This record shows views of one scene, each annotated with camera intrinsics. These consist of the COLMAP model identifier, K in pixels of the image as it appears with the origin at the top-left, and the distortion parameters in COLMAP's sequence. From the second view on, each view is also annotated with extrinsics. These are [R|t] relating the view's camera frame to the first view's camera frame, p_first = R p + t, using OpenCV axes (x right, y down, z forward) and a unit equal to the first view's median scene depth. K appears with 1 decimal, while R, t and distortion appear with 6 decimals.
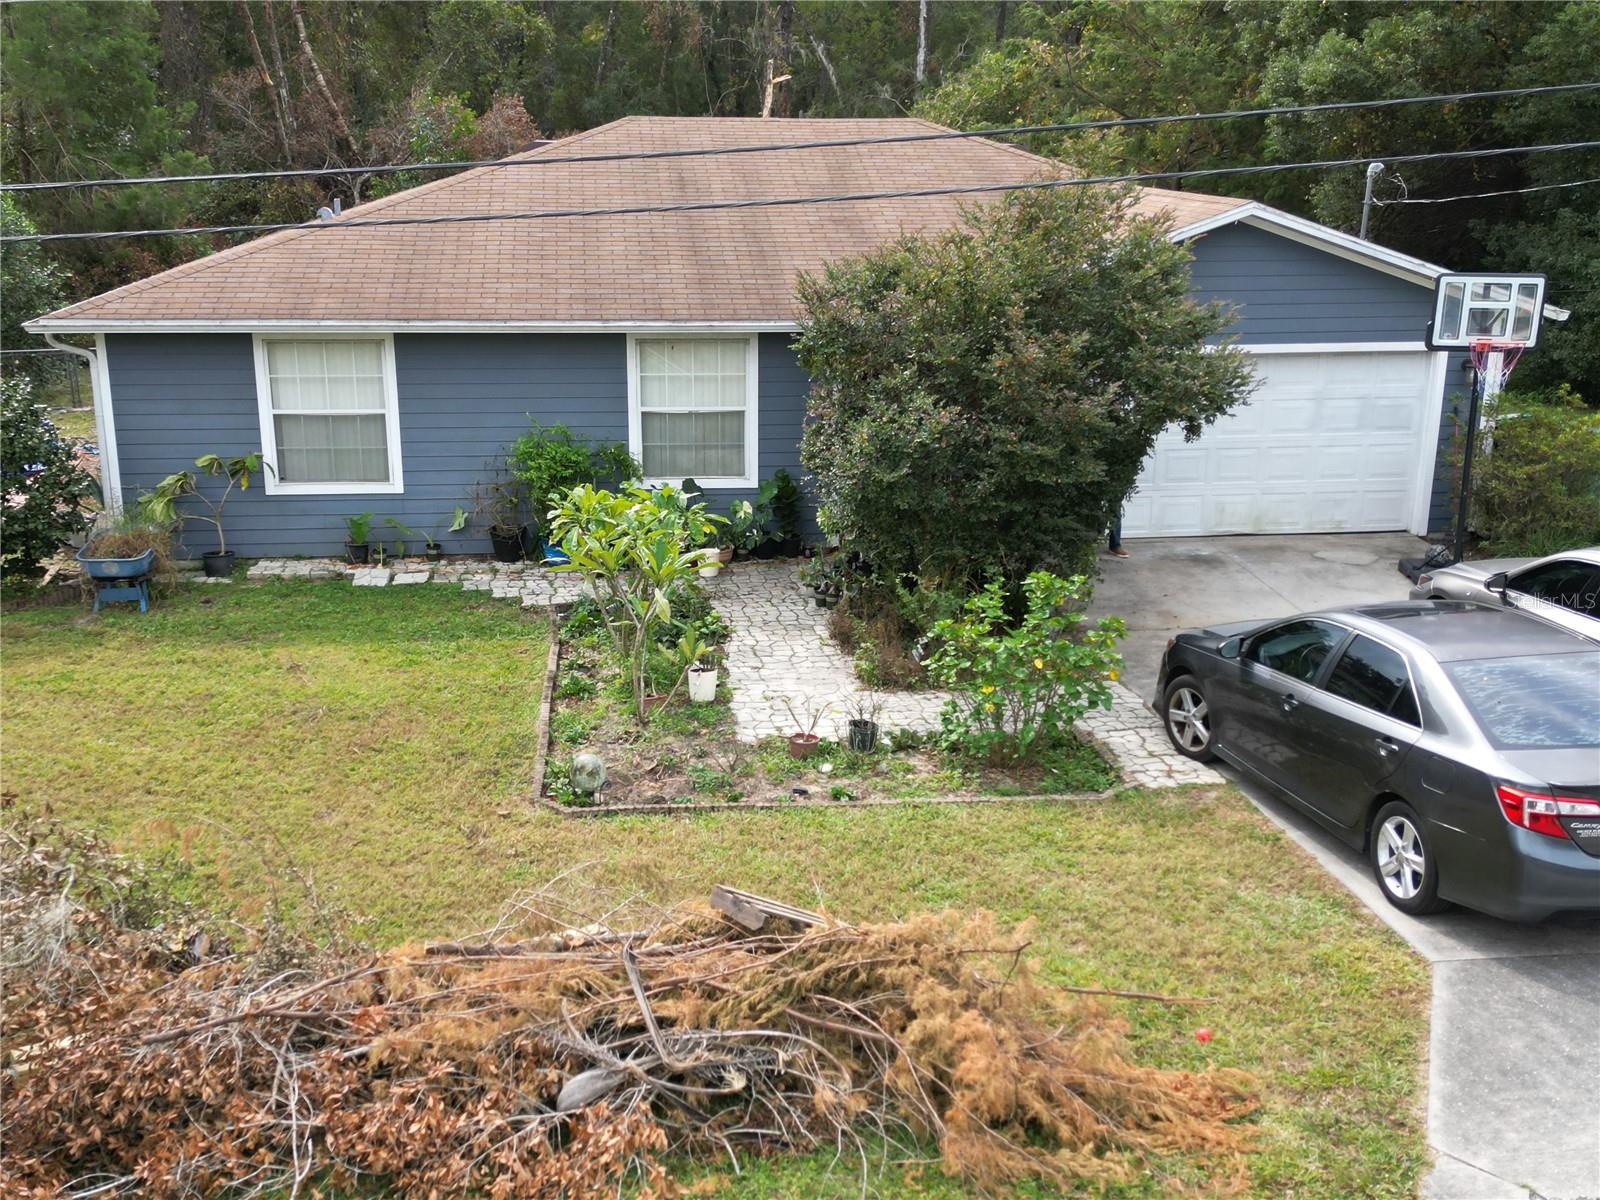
lens RADIAL K [[1530.6, 0, 800.0], [0, 1530.6, 600.0], [0, 0, 1]] dist [0.038460, -0.012363]
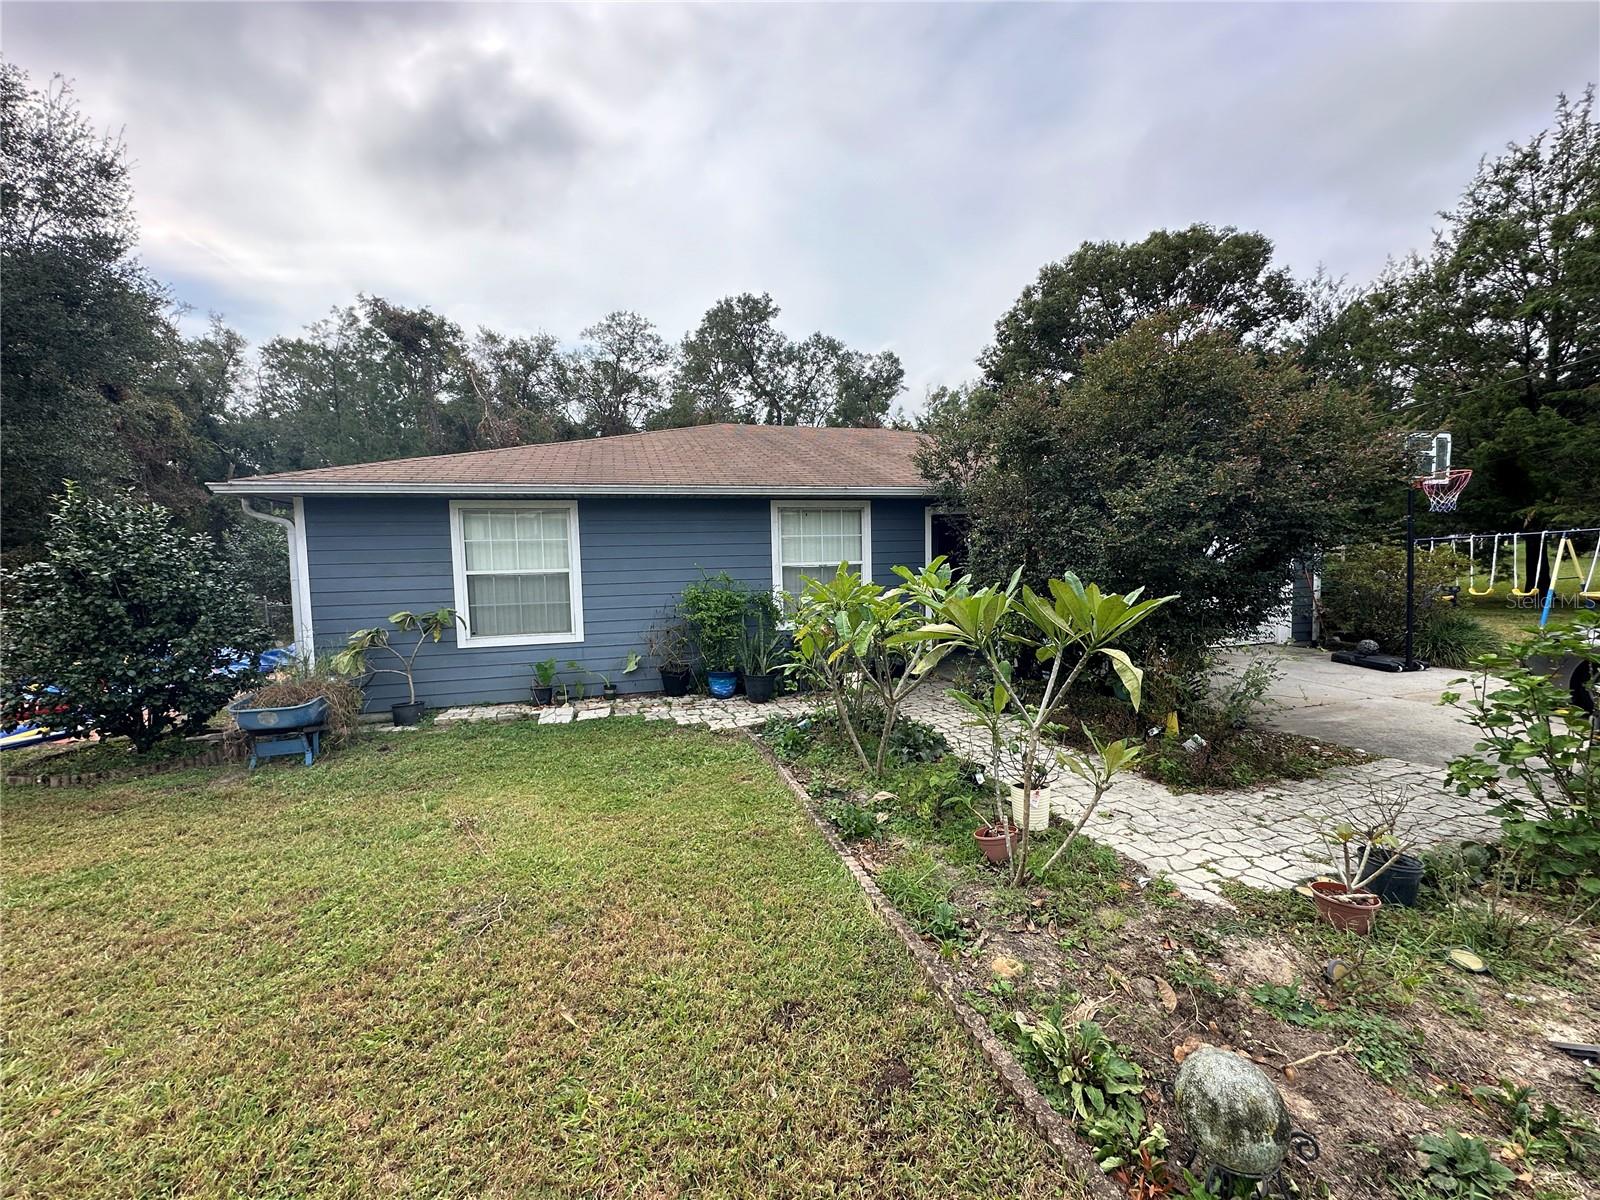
lens RADIAL K [[634.4, 0, 802.1], [0, 634.4, 599.5], [0, 0, 1]] dist [-0.002978, -0.000584]
pose [[0.990237, -0.044645, 0.132049, -0.162345], [0.071419, 0.976030, -0.205582, 0.009304], [-0.119706, 0.213006, 0.969690, 0.527259]]
